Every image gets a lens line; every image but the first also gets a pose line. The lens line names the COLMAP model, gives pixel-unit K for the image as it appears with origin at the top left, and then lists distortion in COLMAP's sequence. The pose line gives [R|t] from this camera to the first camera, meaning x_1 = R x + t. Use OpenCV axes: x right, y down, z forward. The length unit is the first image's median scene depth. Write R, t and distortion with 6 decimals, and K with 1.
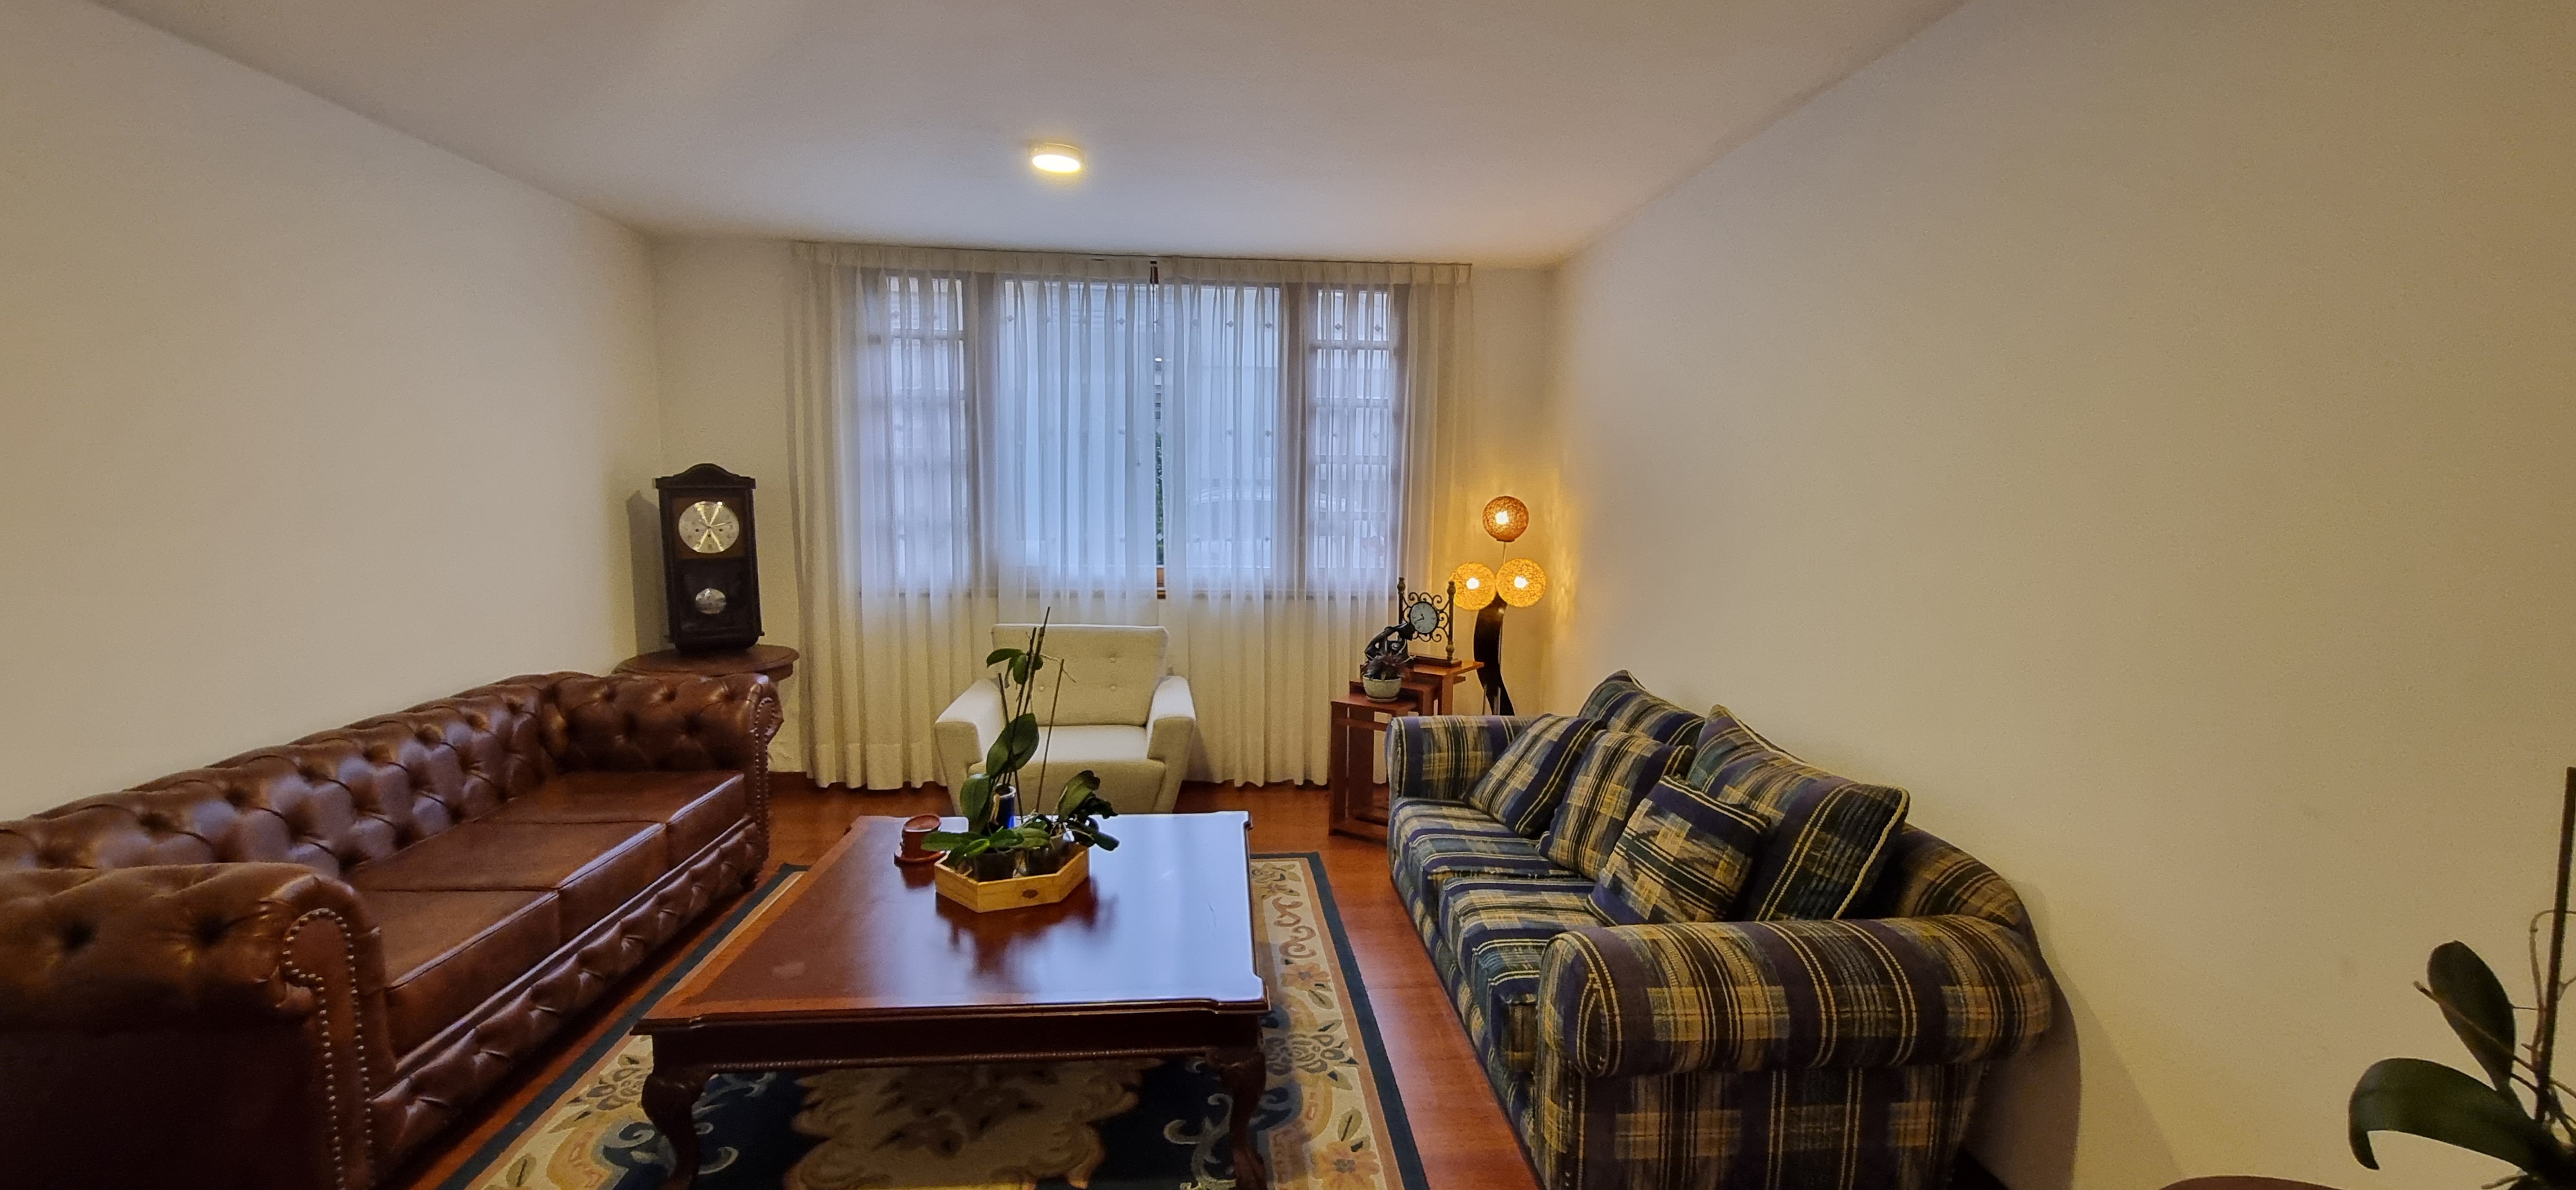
lens RADIAL K [[992.8, 0, 1282.2], [0, 992.8, 604.1], [0, 0, 1]] dist [0.001625, 0.000128]
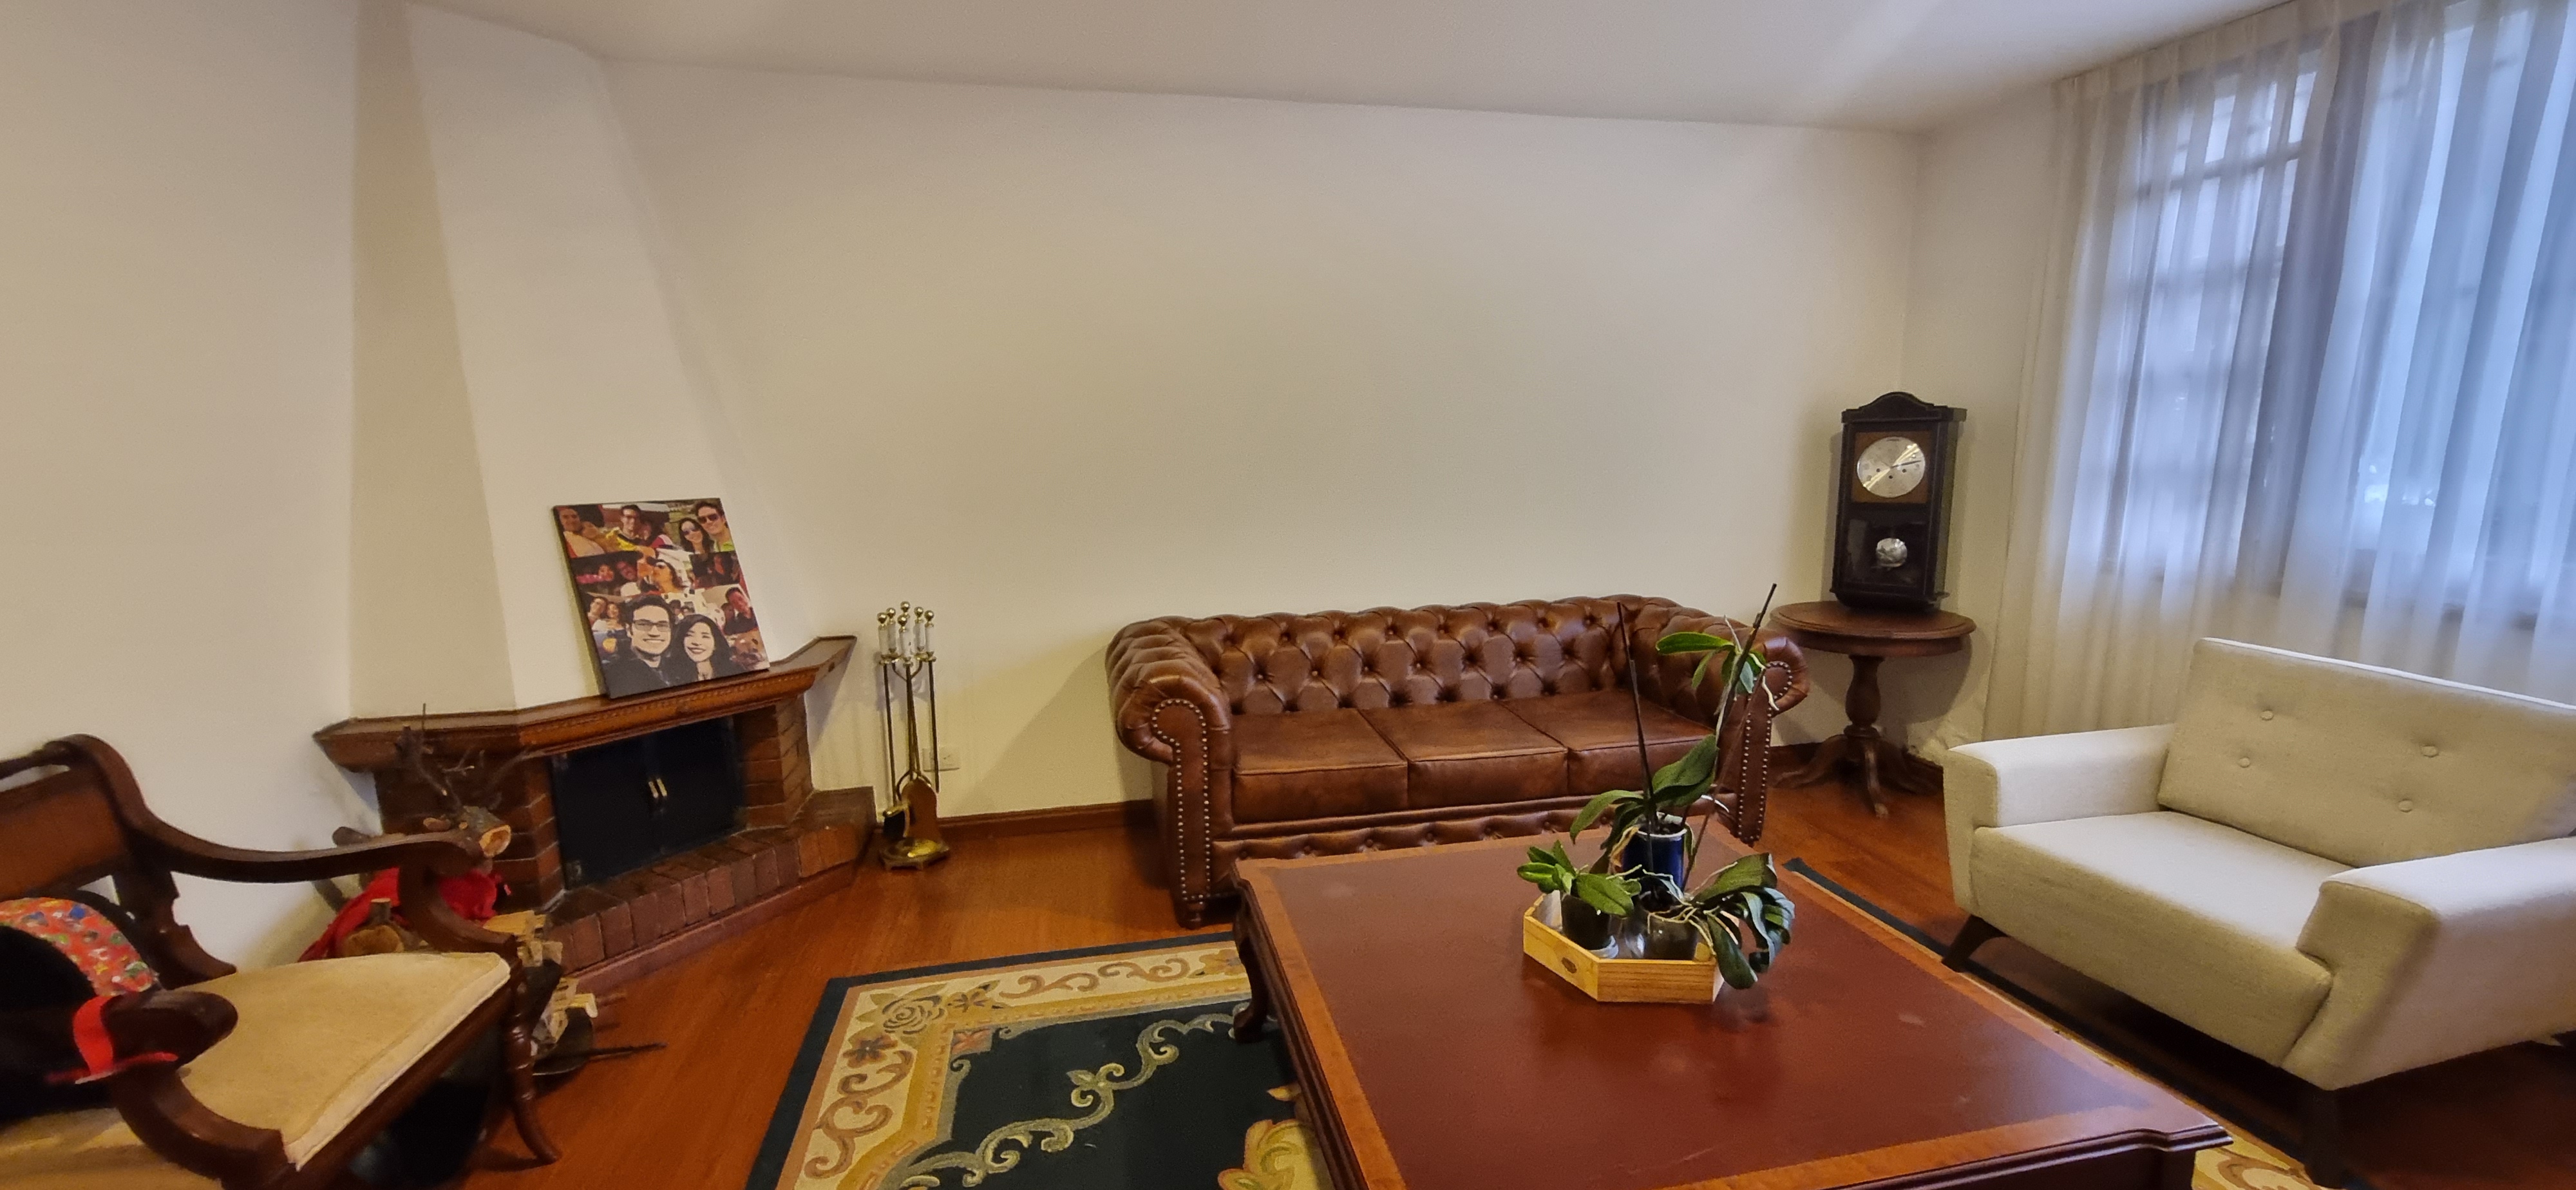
lens RADIAL K [[992.8, 0, 1292.8], [0, 992.8, 592.7], [0, 0, 1]] dist [0.001625, 0.000128]
pose [[0.165116, 0.139364, -0.976378, 0.198384], [-0.103752, 0.986928, 0.123324, -0.022029], [0.980802, 0.080938, 0.177417, 0.345484]]
